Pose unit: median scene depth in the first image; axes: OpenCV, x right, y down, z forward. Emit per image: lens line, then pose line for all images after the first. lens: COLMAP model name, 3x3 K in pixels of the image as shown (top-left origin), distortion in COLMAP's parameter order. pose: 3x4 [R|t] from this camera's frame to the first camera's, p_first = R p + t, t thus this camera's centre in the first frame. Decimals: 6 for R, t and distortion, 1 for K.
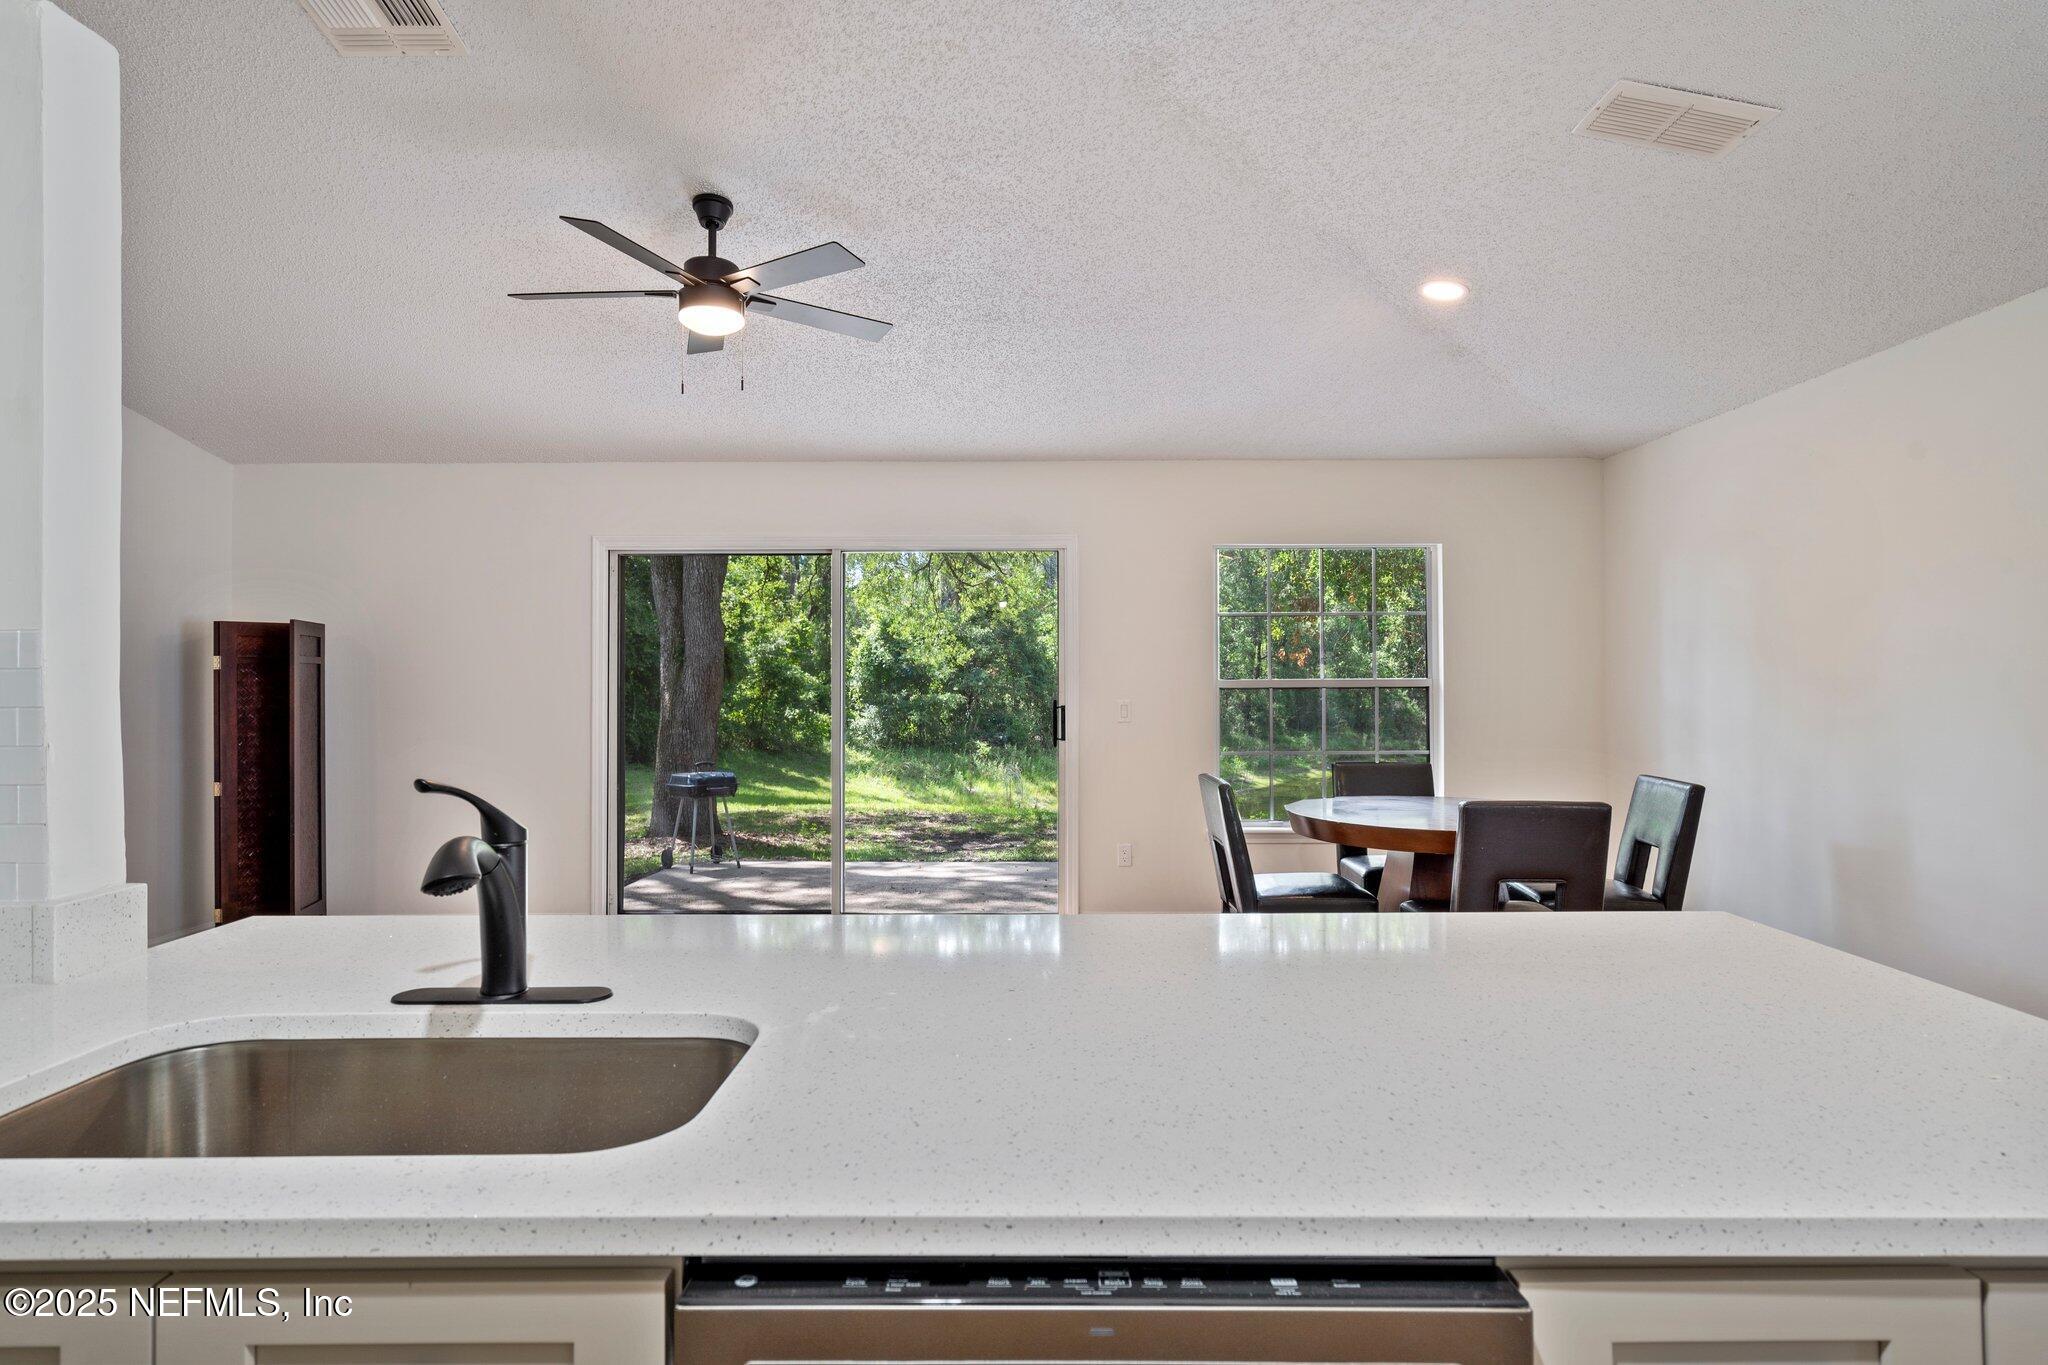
lens RADIAL K [[1108.9, 0, 1031.0], [0, 1108.9, 683.1], [0, 0, 1]] dist [0.005076, 0.000656]
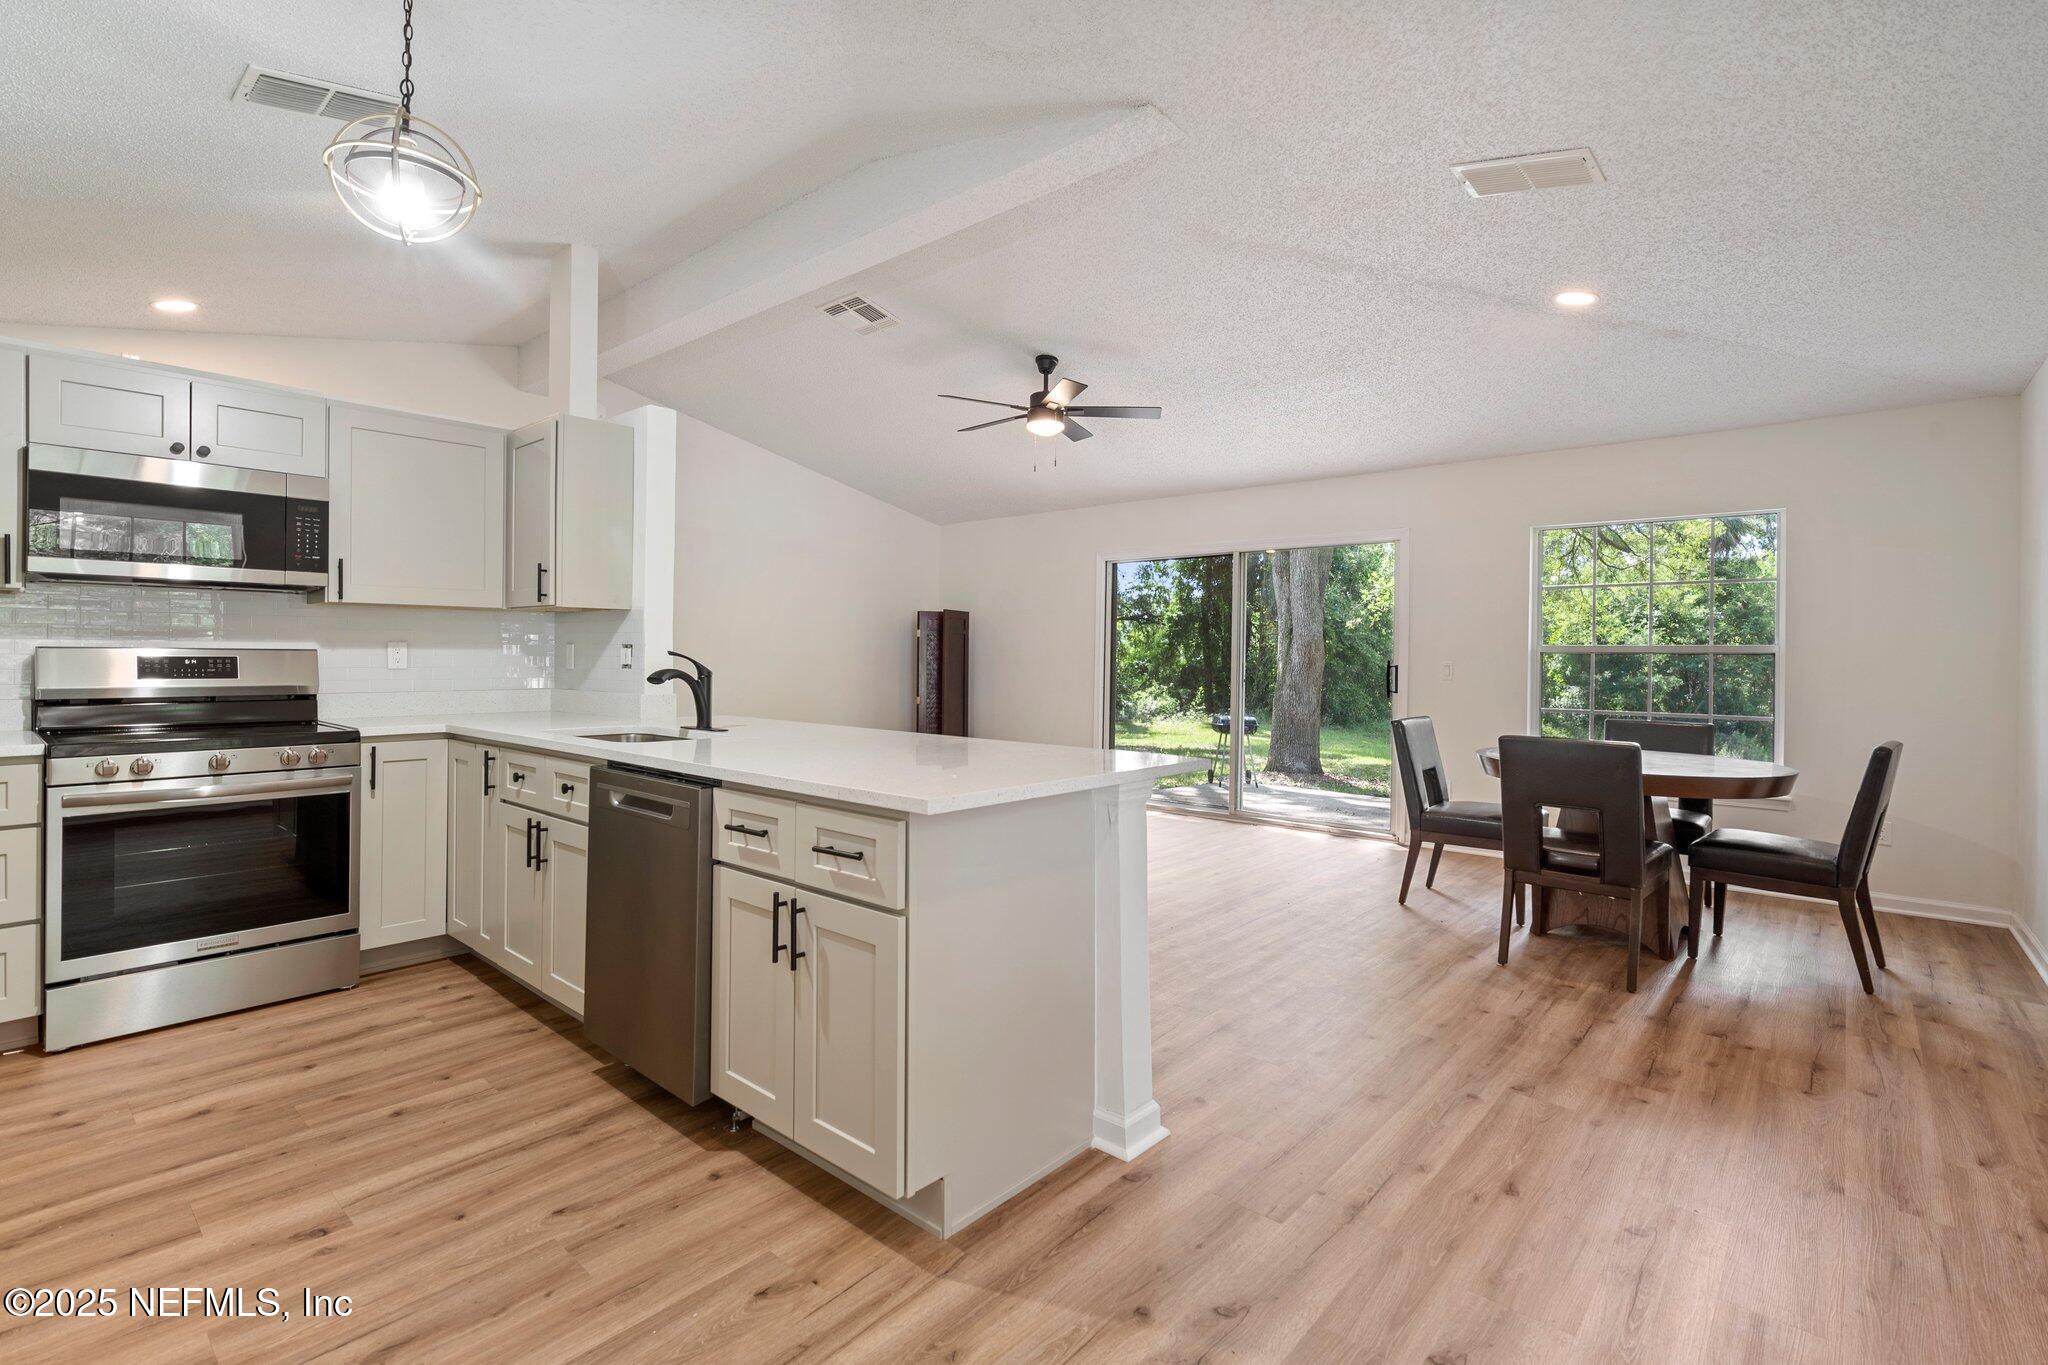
lens RADIAL K [[939.5, 0, 1025.8], [0, 939.5, 653.4], [0, 0, 1]] dist [-0.001228, 0.000237]
pose [[0.751293, 0.008664, -0.659912, 0.396970], [-0.016327, 0.999852, -0.005461, 0.018825], [0.659767, 0.014878, 0.751323, -0.065116]]
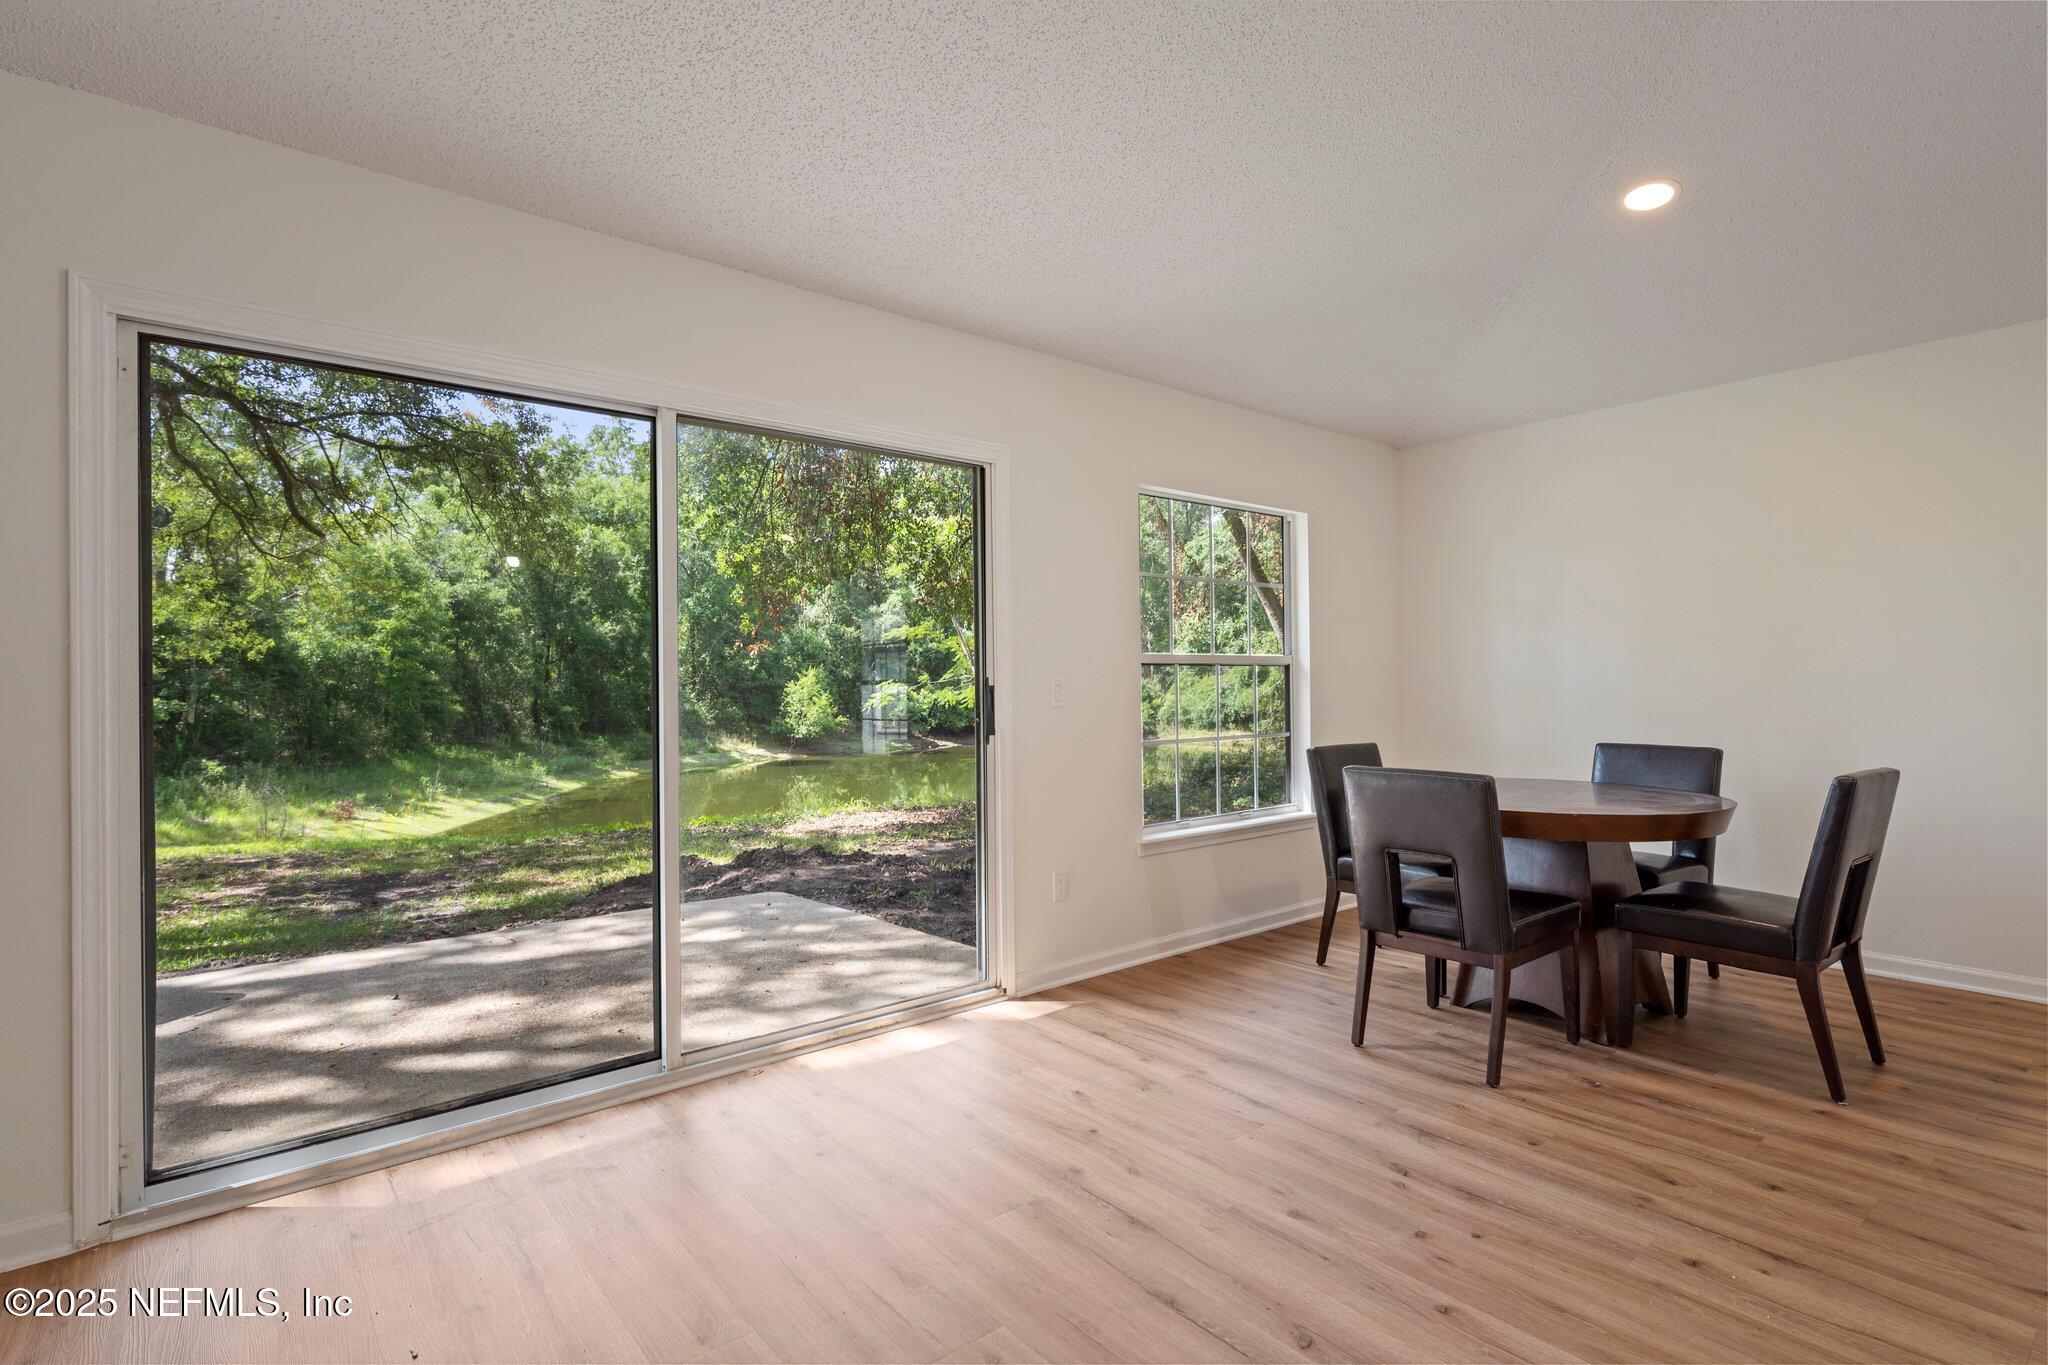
lens RADIAL K [[992.7, 0, 1025.1], [0, 992.7, 680.8], [0, 0, 1]] dist [0.005842, 0.000606]
pose [[0.772561, -0.000799, 0.634940, -0.342162], [0.005533, 0.999970, -0.005475, 0.020078], [-0.634916, 0.007743, 0.772542, 0.478795]]
